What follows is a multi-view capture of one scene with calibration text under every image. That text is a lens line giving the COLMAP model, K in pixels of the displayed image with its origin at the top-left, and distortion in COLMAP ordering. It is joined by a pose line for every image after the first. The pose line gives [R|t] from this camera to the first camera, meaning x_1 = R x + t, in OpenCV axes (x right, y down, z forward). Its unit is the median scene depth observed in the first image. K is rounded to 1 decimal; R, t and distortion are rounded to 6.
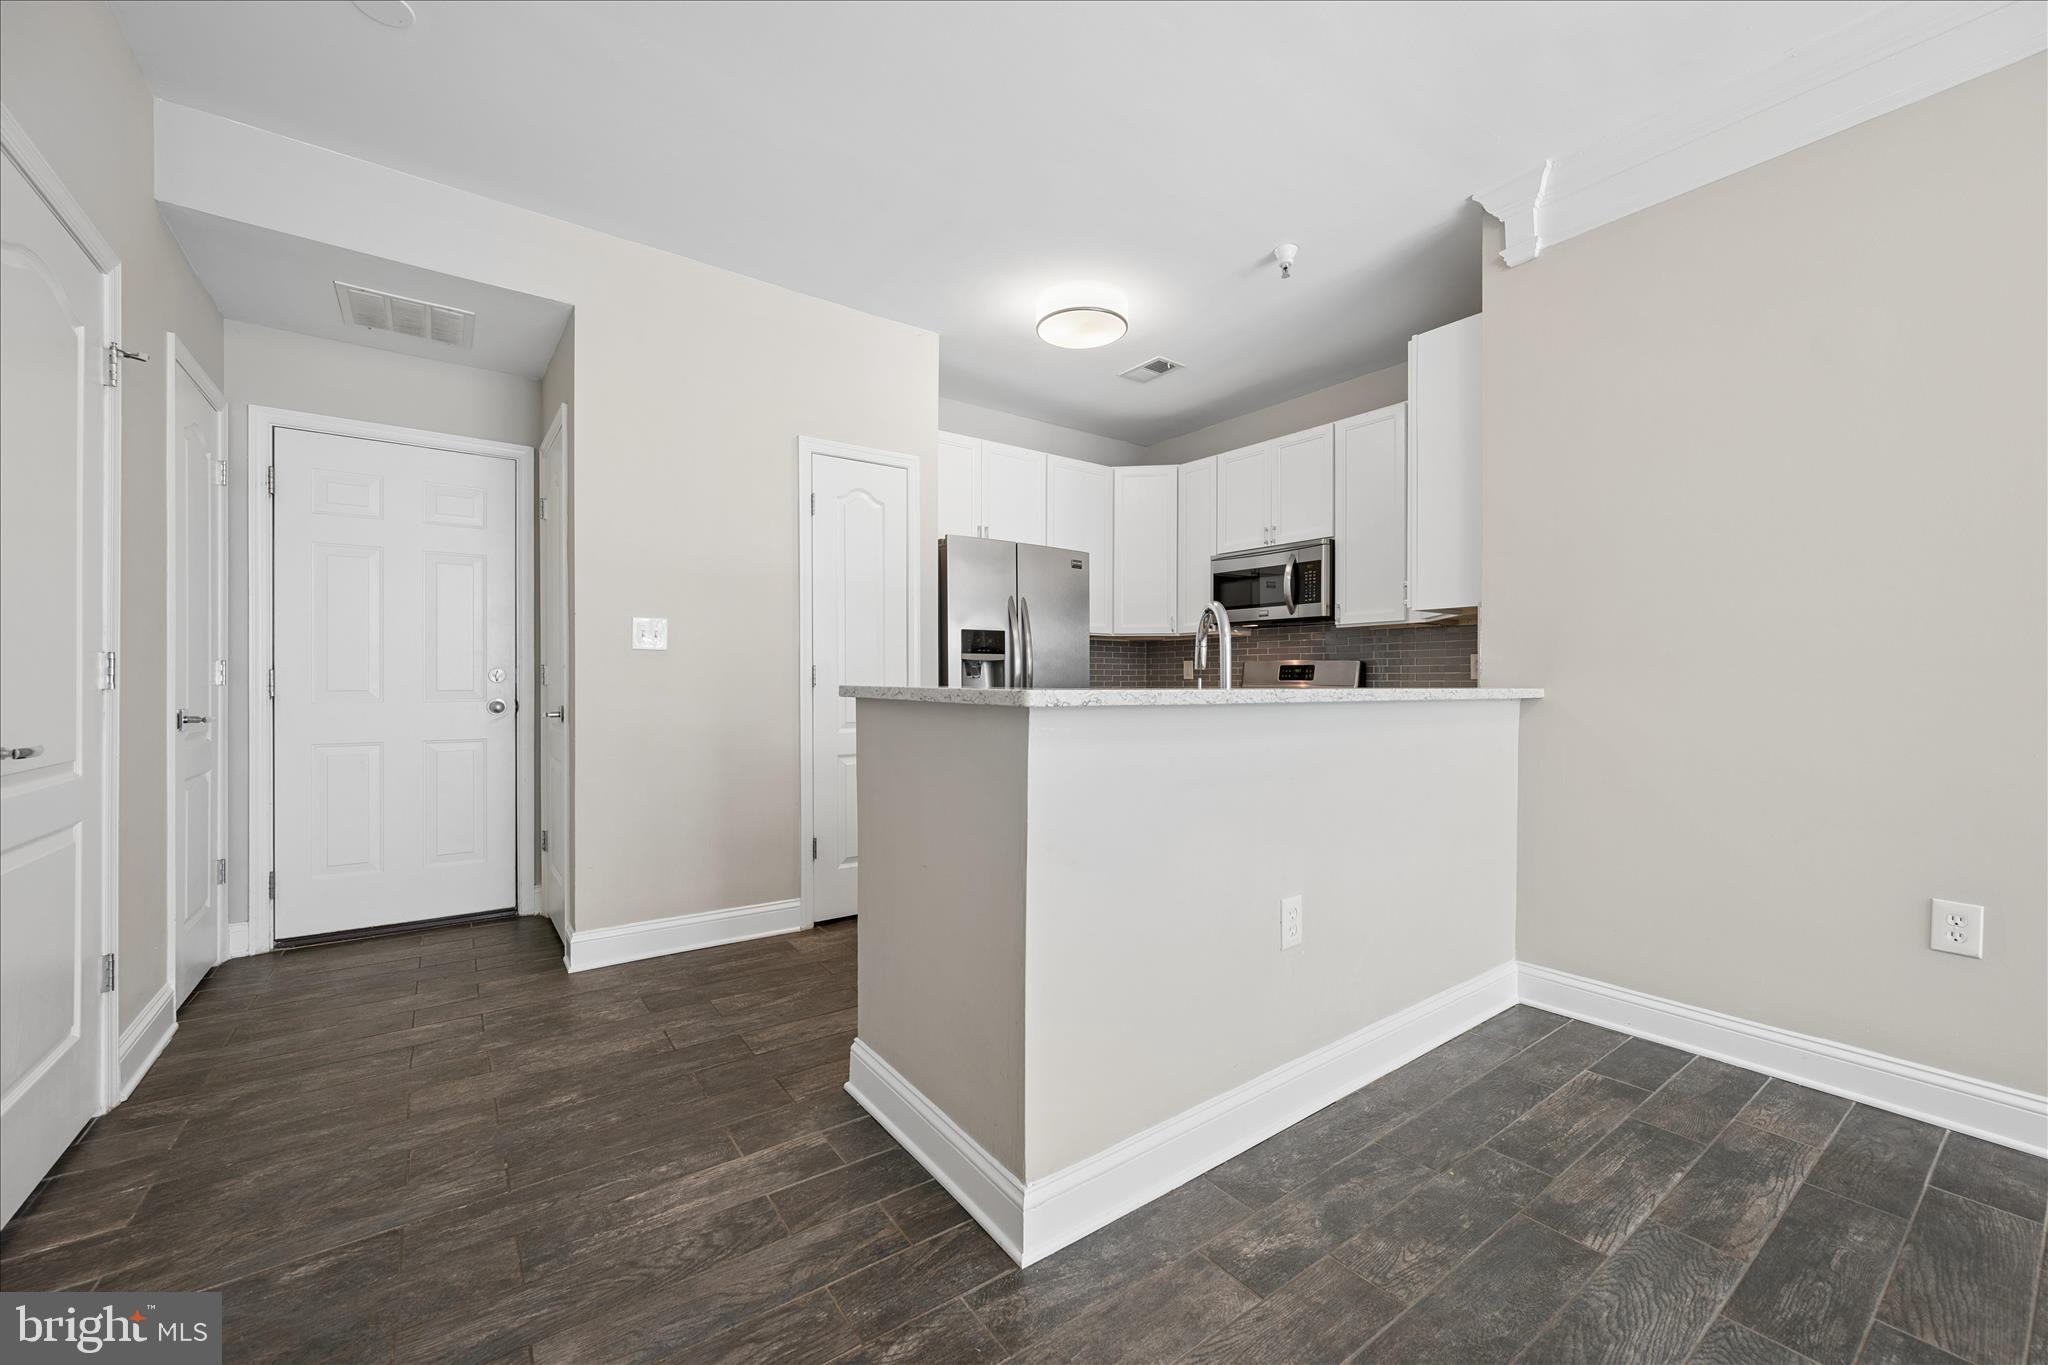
lens RADIAL K [[800.8, 0, 1026.0], [0, 800.8, 685.1], [0, 0, 1]] dist [-0.000996, -0.000476]
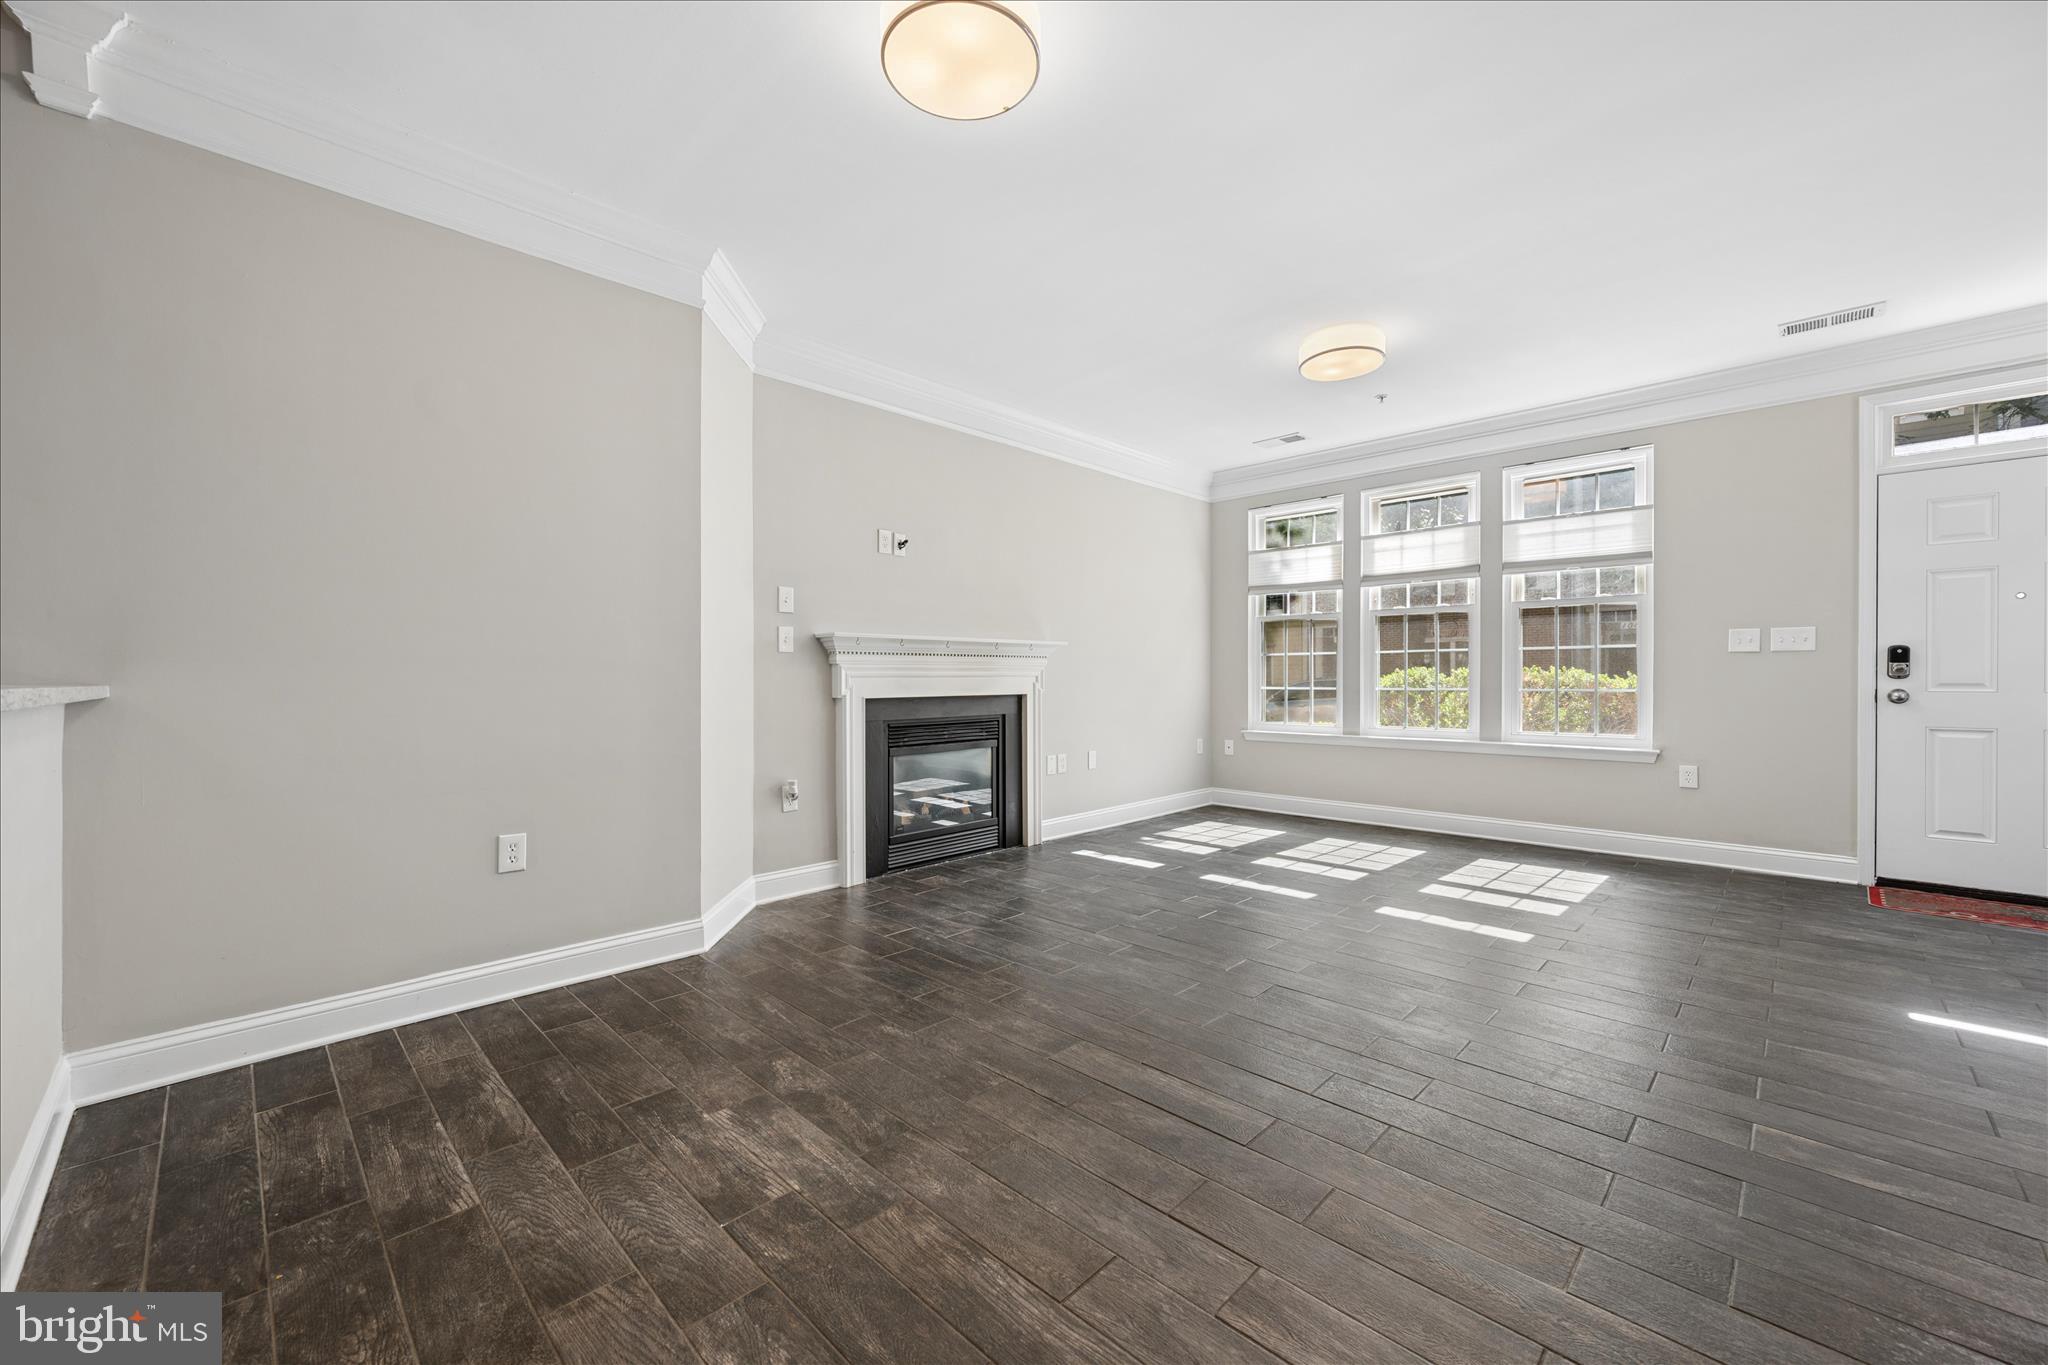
lens RADIAL K [[800.8, 0, 1026.6], [0, 800.8, 682.0], [0, 0, 1]] dist [-0.000996, -0.000476]
pose [[-0.162402, -0.006946, 0.986700, -0.244378], [0.006268, 0.999948, 0.008071, 0.000296], [-0.986705, 0.007496, -0.162349, 0.231758]]
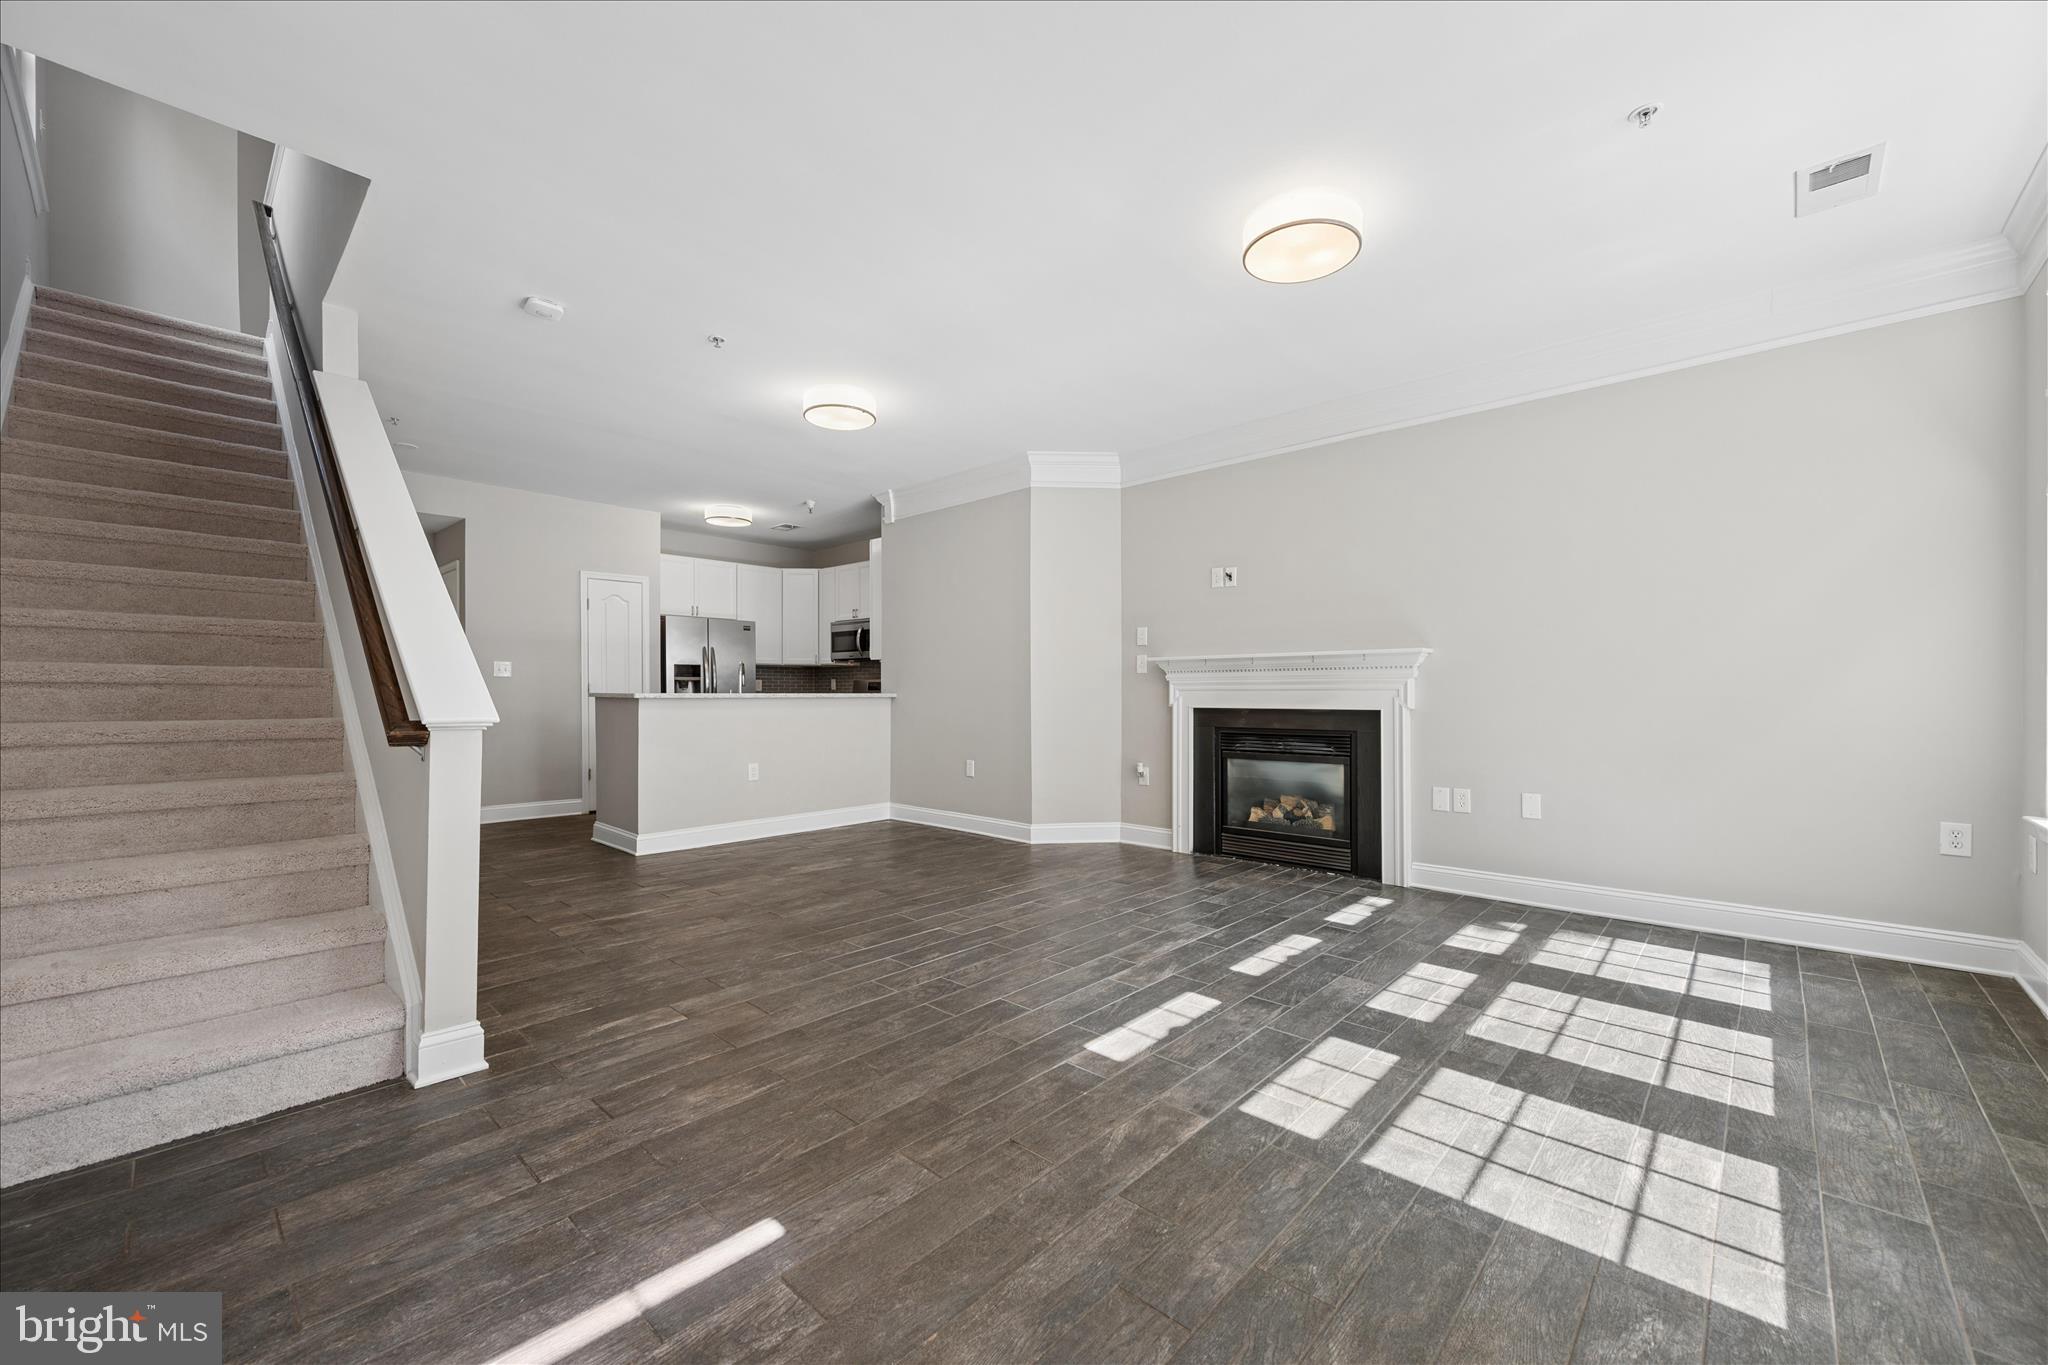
lens RADIAL K [[800.8, 0, 1026.3], [0, 800.8, 691.5], [0, 0, 1]] dist [-0.000996, -0.000476]
pose [[0.981541, -0.002439, 0.191235, 0.527731], [0.003329, 0.999985, -0.004336, 0.010357], [-0.191221, 0.004892, 0.981535, -1.458260]]
